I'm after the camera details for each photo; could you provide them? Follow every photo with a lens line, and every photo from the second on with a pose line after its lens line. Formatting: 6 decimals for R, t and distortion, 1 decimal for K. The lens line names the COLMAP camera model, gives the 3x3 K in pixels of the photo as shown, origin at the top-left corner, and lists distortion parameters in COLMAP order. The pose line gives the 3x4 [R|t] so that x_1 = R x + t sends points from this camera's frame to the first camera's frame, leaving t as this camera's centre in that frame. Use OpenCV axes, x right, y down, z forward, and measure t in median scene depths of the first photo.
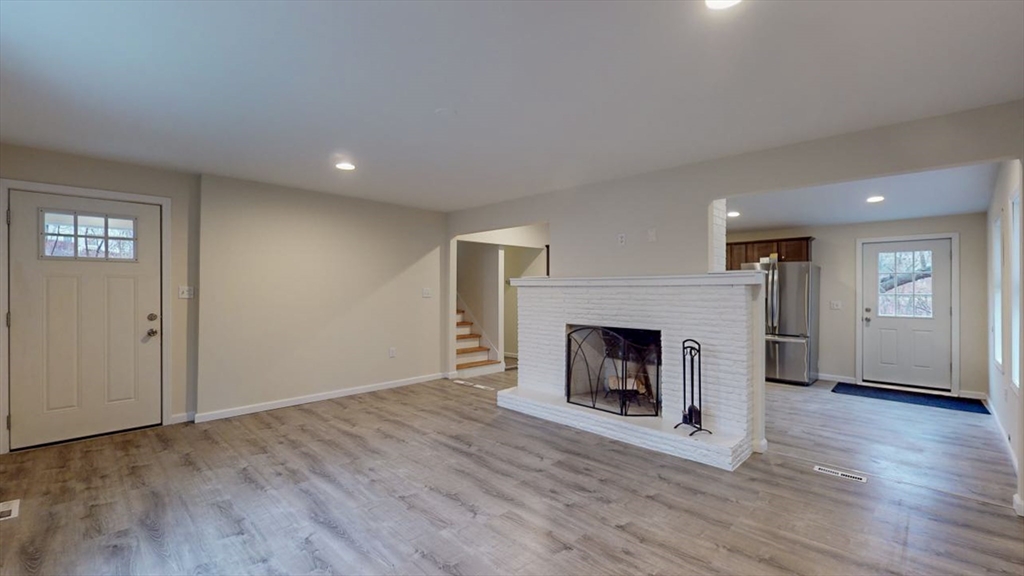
lens RADIAL K [[427.5, 0, 512.8], [0, 427.5, 289.3], [0, 0, 1]] dist [-0.000539, -0.000117]
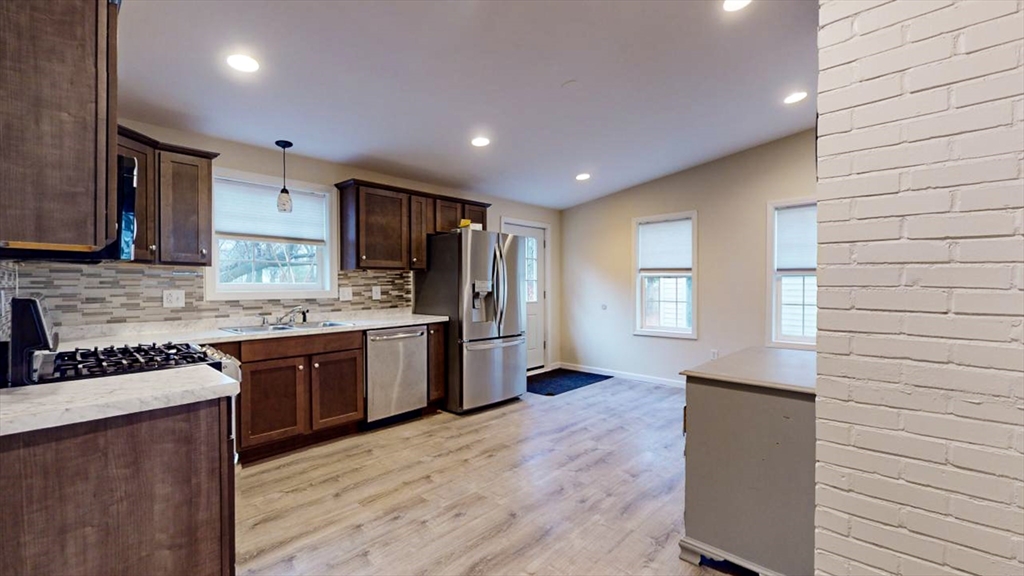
lens RADIAL K [[427.5, 0, 512.8], [0, 427.5, 289.3], [0, 0, 1]] dist [-0.000539, -0.000117]
pose [[-0.016736, -0.017308, 0.999710, -0.128245], [-0.000763, 0.999850, 0.017297, 0.028320], [-0.999860, -0.000473, -0.016747, 1.722720]]
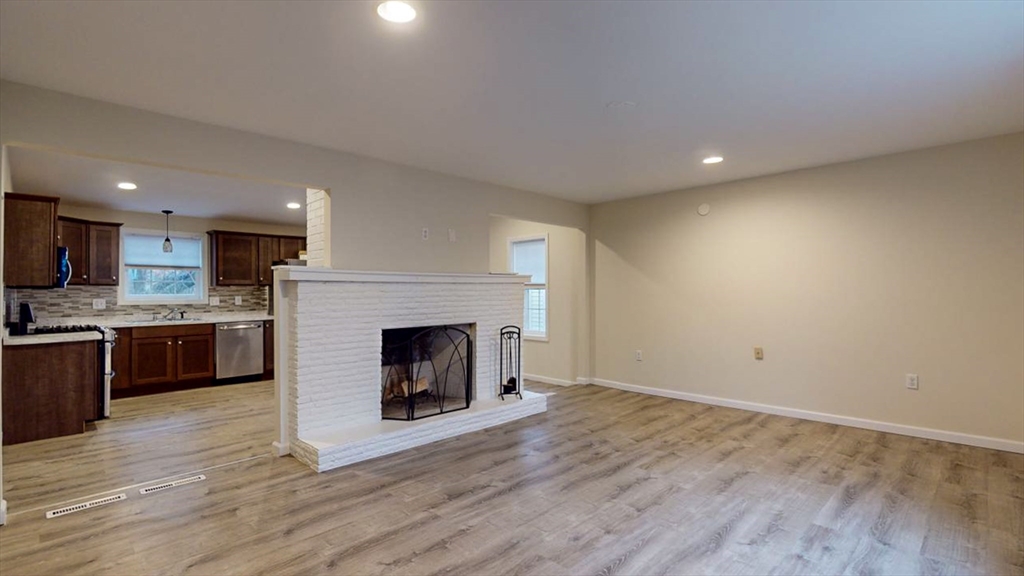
lens RADIAL K [[477.4, 0, 514.2], [0, 477.4, 289.7], [0, 0, 1]] dist [-0.000824, 0.000004]
pose [[0.009719, -0.005261, 0.999939, -0.931006], [-0.000618, 0.999986, 0.005267, 0.002308], [-0.999953, -0.000669, 0.009716, 0.906943]]
